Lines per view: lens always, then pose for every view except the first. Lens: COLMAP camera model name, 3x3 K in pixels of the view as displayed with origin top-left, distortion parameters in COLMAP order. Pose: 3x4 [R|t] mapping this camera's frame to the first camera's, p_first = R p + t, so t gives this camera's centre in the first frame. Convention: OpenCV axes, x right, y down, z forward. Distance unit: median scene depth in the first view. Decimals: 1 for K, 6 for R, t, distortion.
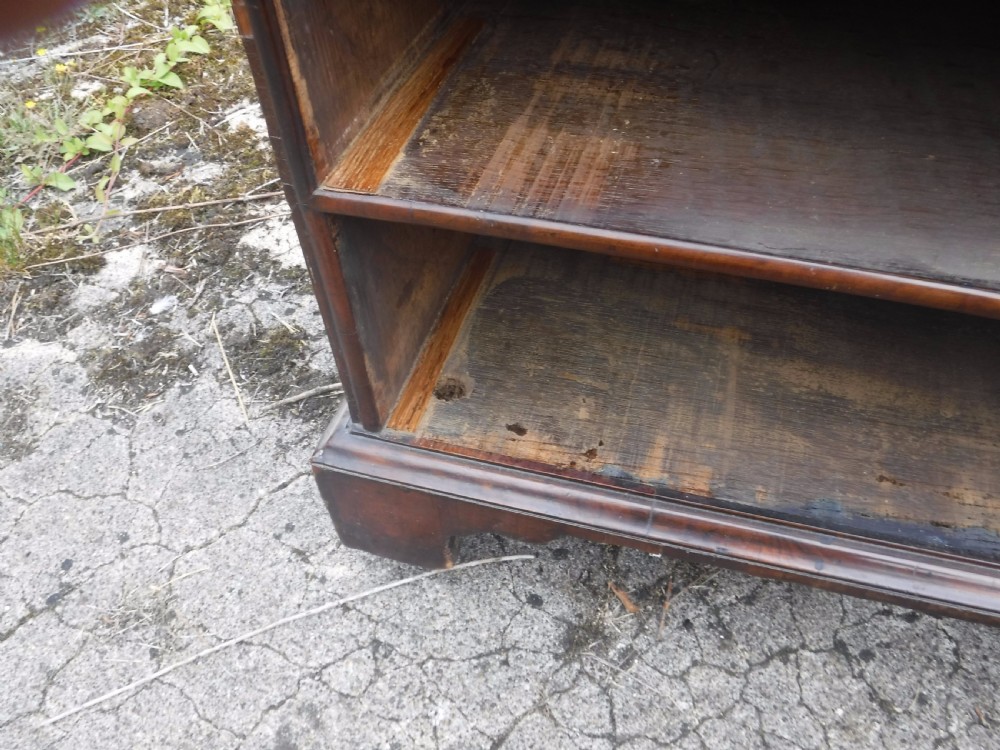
lens RADIAL K [[807.3, 0, 500.0], [0, 807.3, 375.0], [0, 0, 1]] dist [-0.105346, 0.030763]
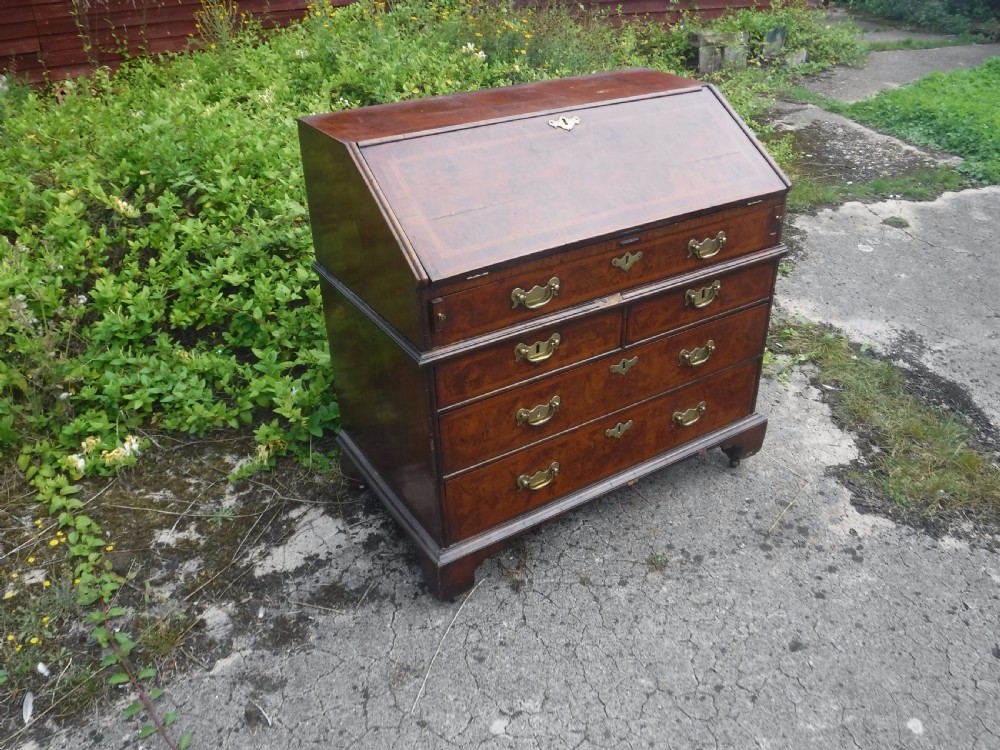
lens RADIAL K [[807.3, 0, 500.0], [0, 807.3, 375.0], [0, 0, 1]] dist [-0.105346, 0.030763]
pose [[0.658984, -0.357040, 0.662015, -1.054348], [0.556840, 0.823266, -0.110284, -0.021791], [-0.505639, 0.441311, 0.741333, -1.007490]]
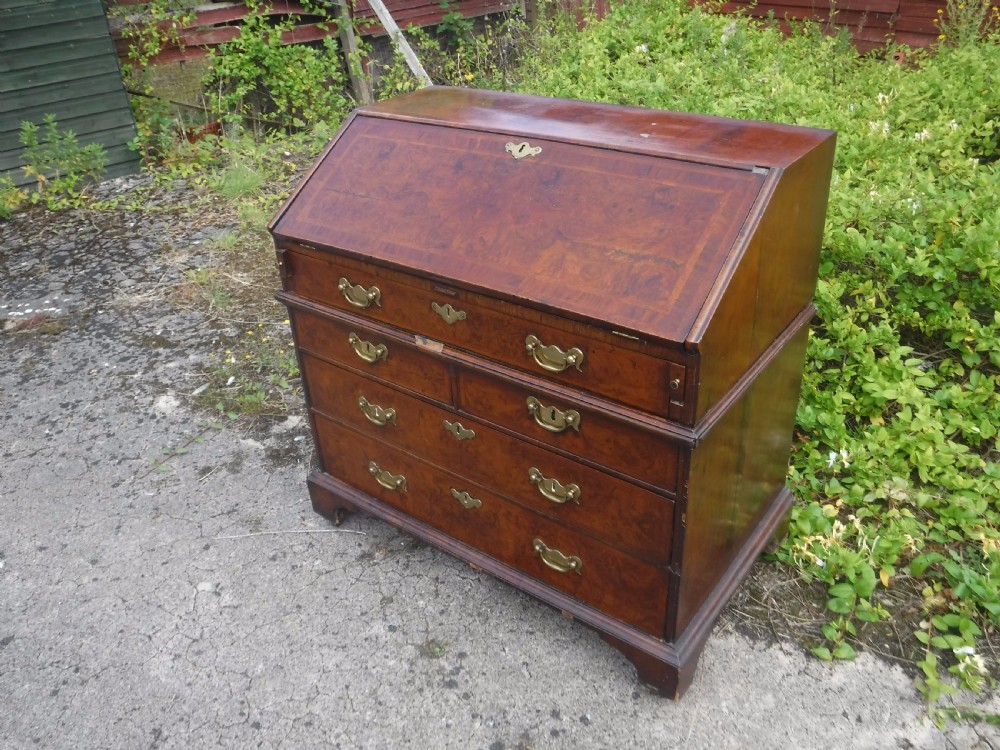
lens RADIAL K [[807.3, 0, 500.0], [0, 807.3, 375.0], [0, 0, 1]] dist [-0.105346, 0.030763]
pose [[0.939242, 0.180285, -0.292099, 0.884187], [-0.256229, 0.934491, -0.247130, 0.190216], [0.228410, 0.306959, 0.923907, -1.297488]]
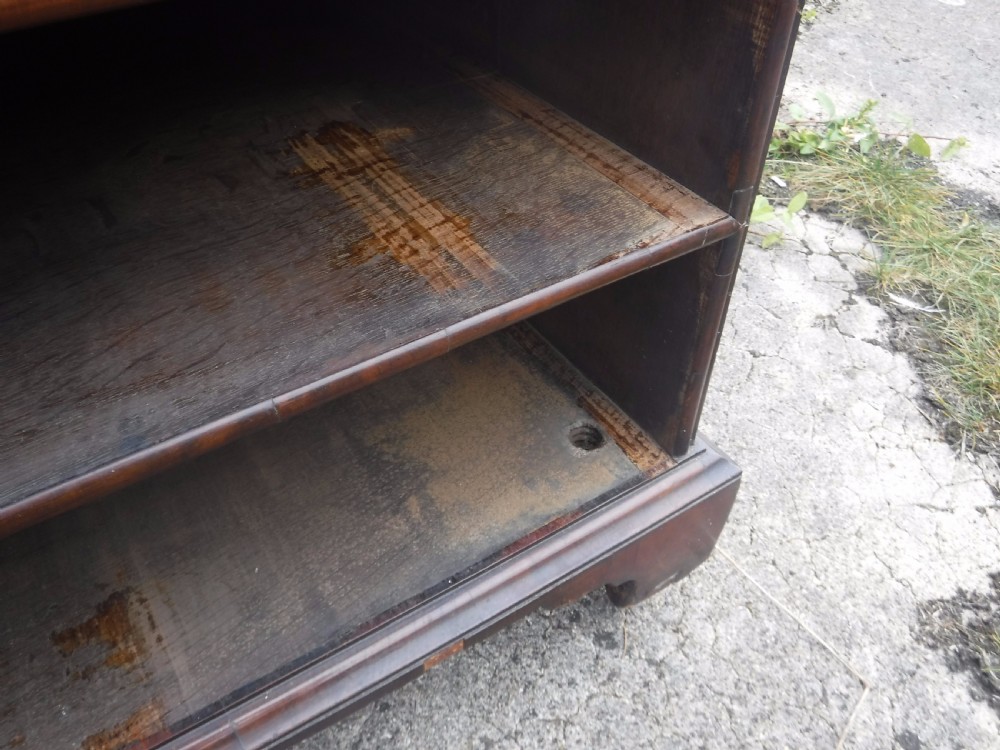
lens RADIAL K [[807.3, 0, 500.0], [0, 807.3, 375.0], [0, 0, 1]] dist [-0.105346, 0.030763]
pose [[0.641917, -0.476561, 0.600692, 0.444136], [0.542076, 0.836115, 0.084057, 0.047446], [-0.542306, 0.271663, 0.795049, -0.064807]]
